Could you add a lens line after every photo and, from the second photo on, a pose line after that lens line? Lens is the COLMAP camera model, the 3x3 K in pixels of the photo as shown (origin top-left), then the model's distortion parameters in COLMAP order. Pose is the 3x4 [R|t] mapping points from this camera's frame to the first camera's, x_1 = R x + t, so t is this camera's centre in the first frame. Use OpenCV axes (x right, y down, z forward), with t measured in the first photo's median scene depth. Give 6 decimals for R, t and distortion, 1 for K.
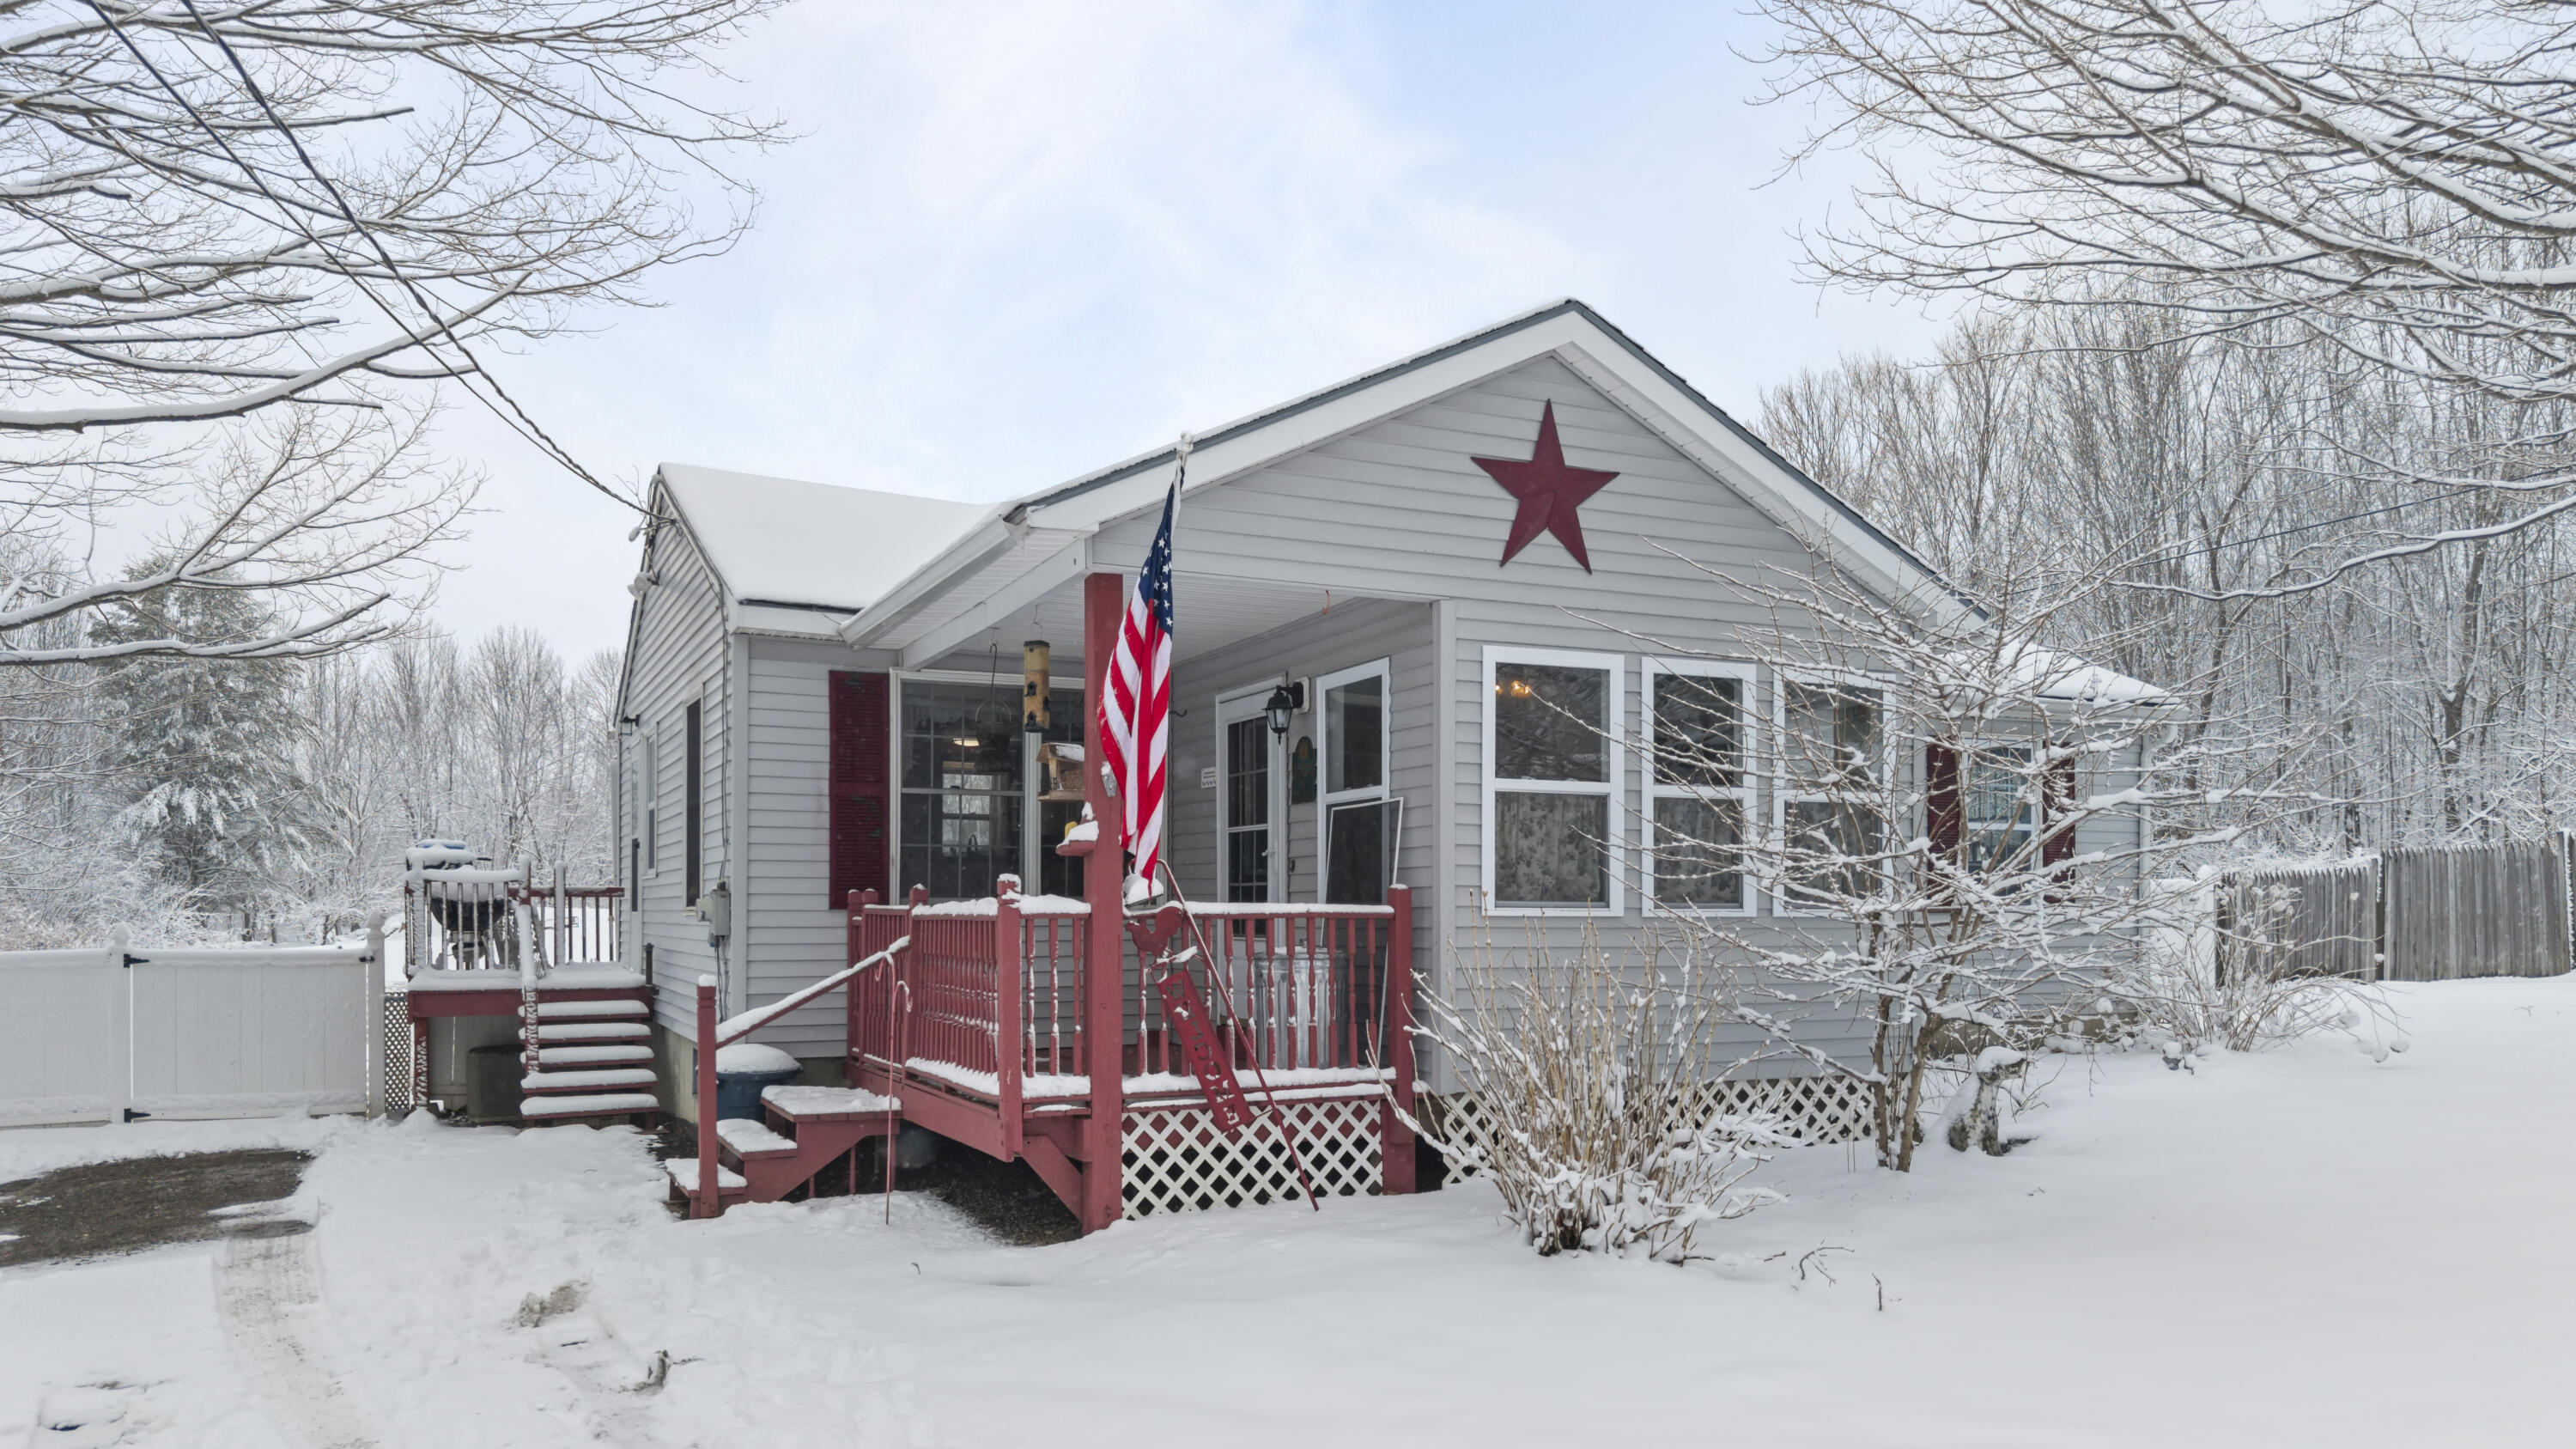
lens RADIAL K [[1734.2, 0, 1245.4], [0, 1734.2, 839.5], [0, 0, 1]] dist [0.043140, -0.041367]
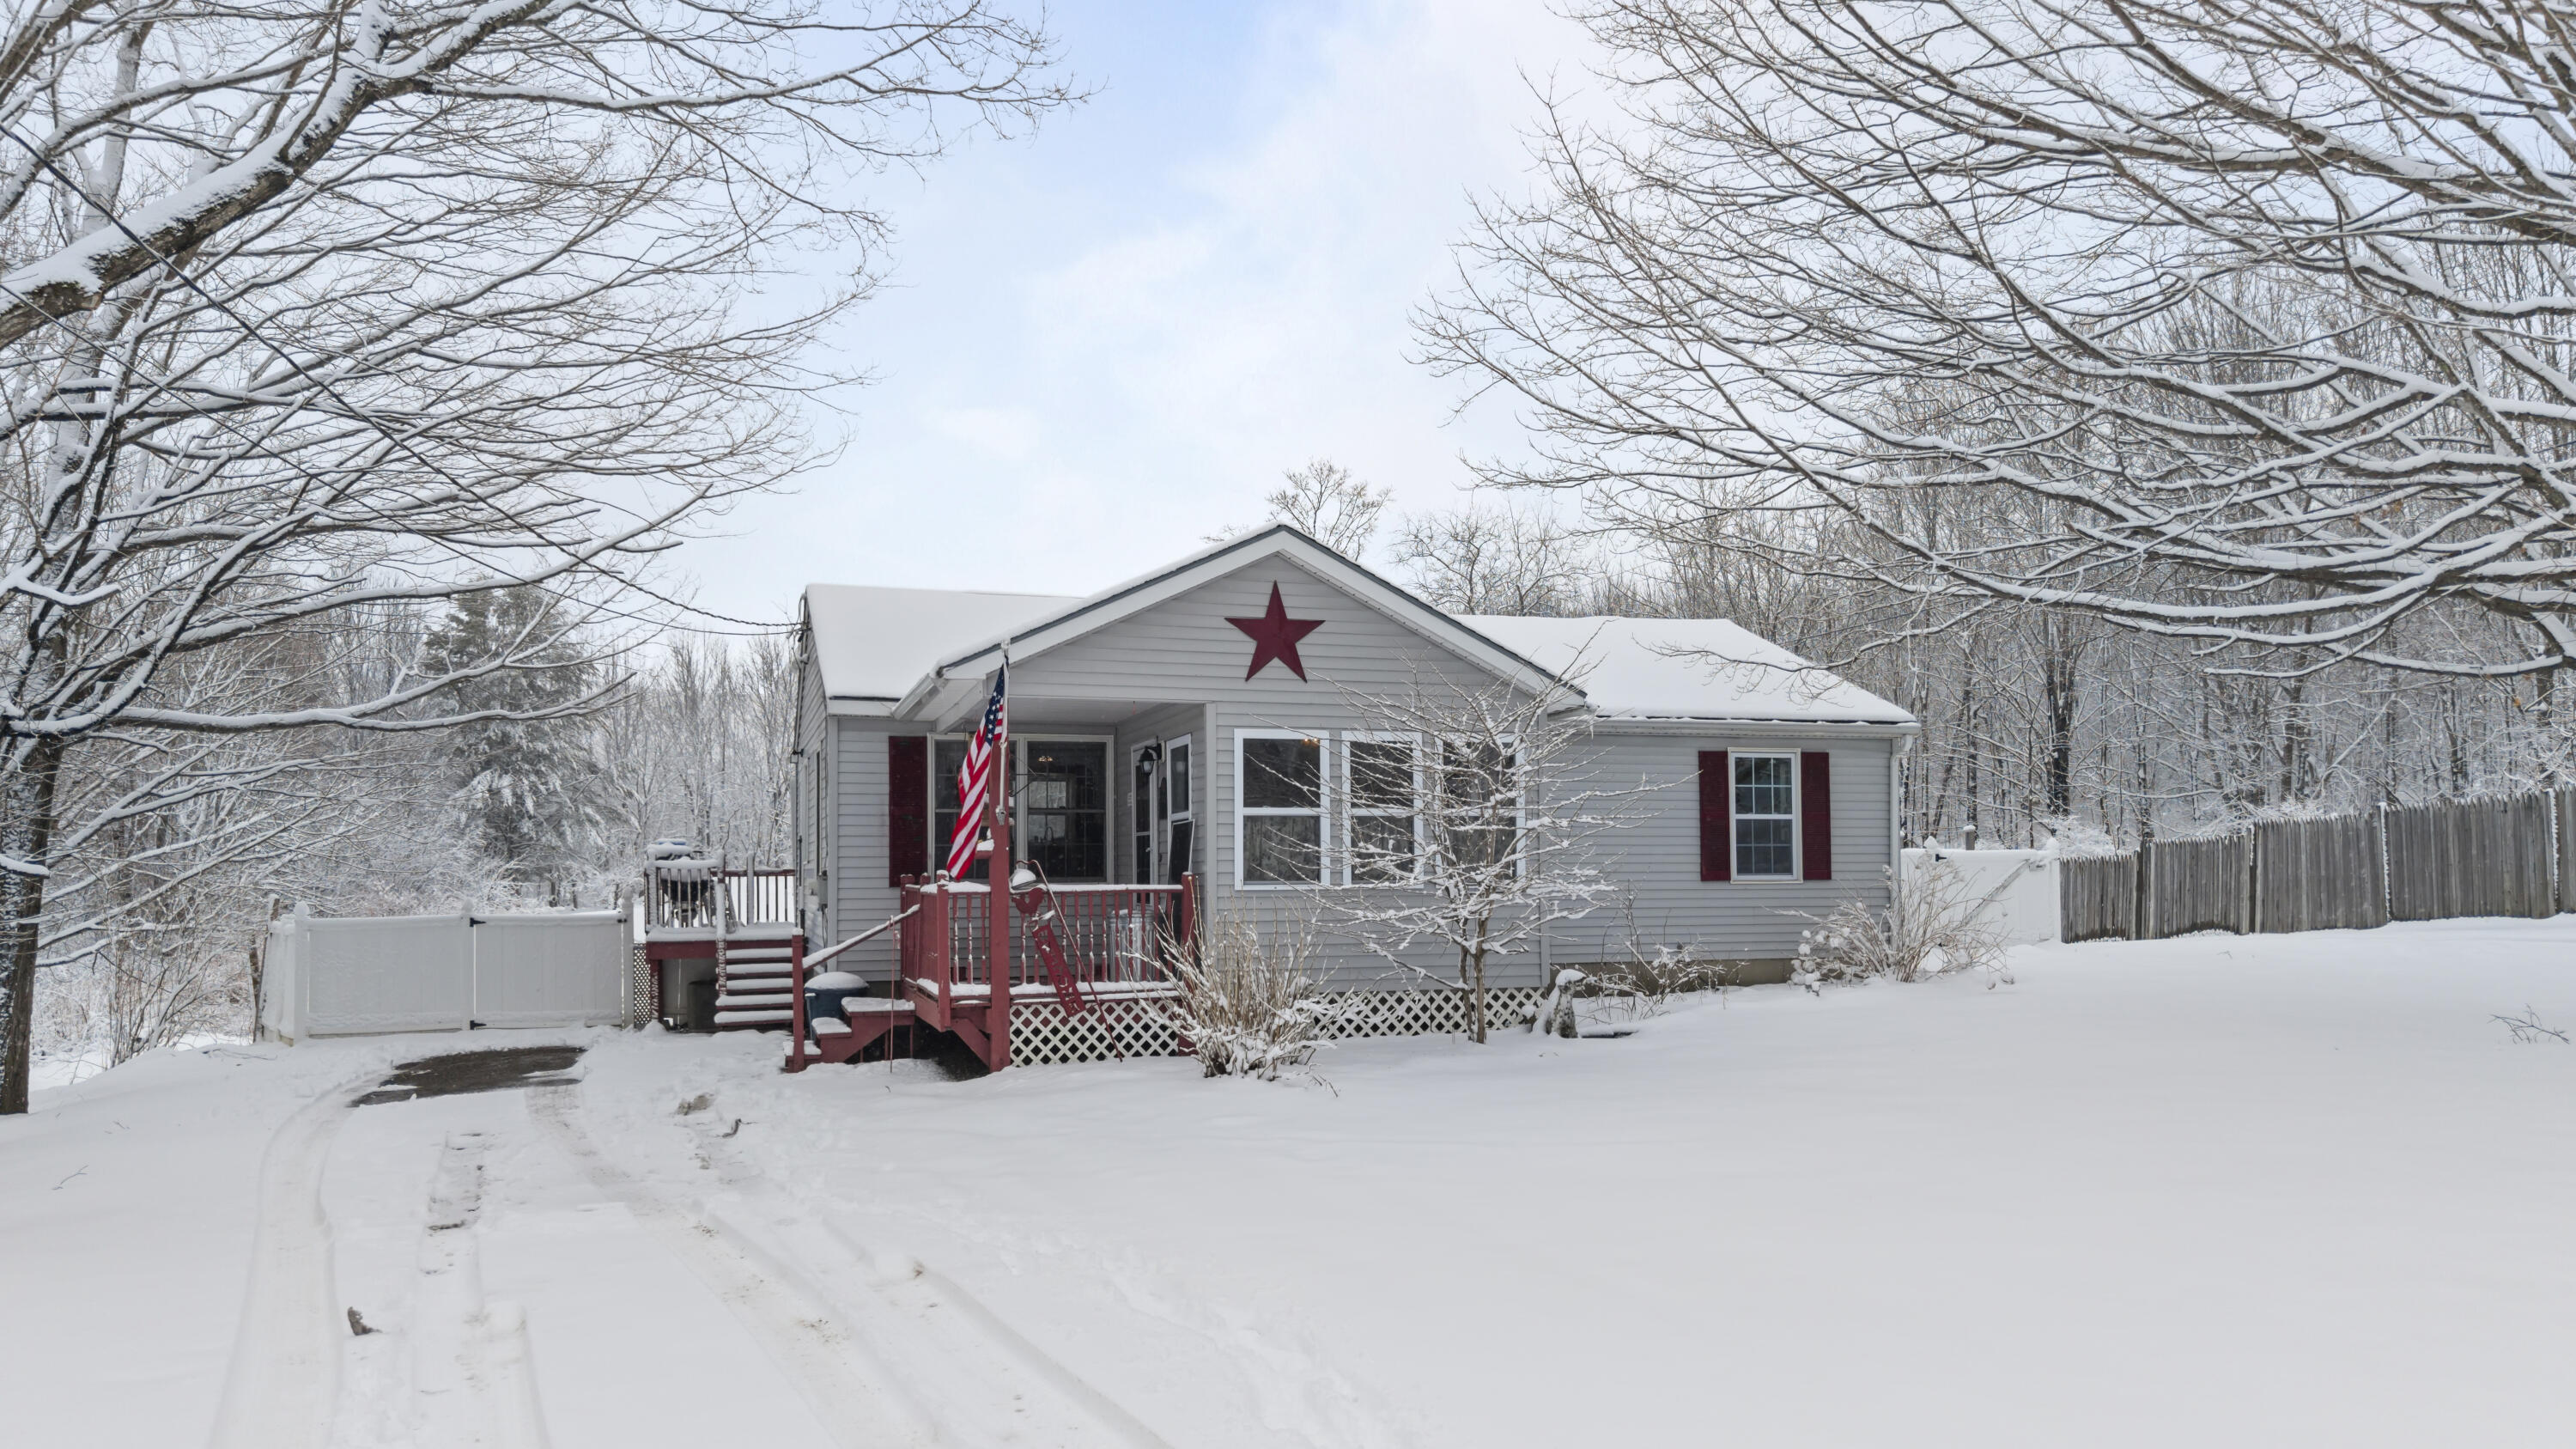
lens RADIAL K [[1734.2, 0, 1269.8], [0, 1734.2, 738.2], [0, 0, 1]] dist [0.043140, -0.041367]
pose [[0.991534, -0.017795, -0.128621, 0.352697], [0.013265, 0.999264, -0.035991, -0.038416], [0.129166, 0.033980, 0.991041, -0.600125]]
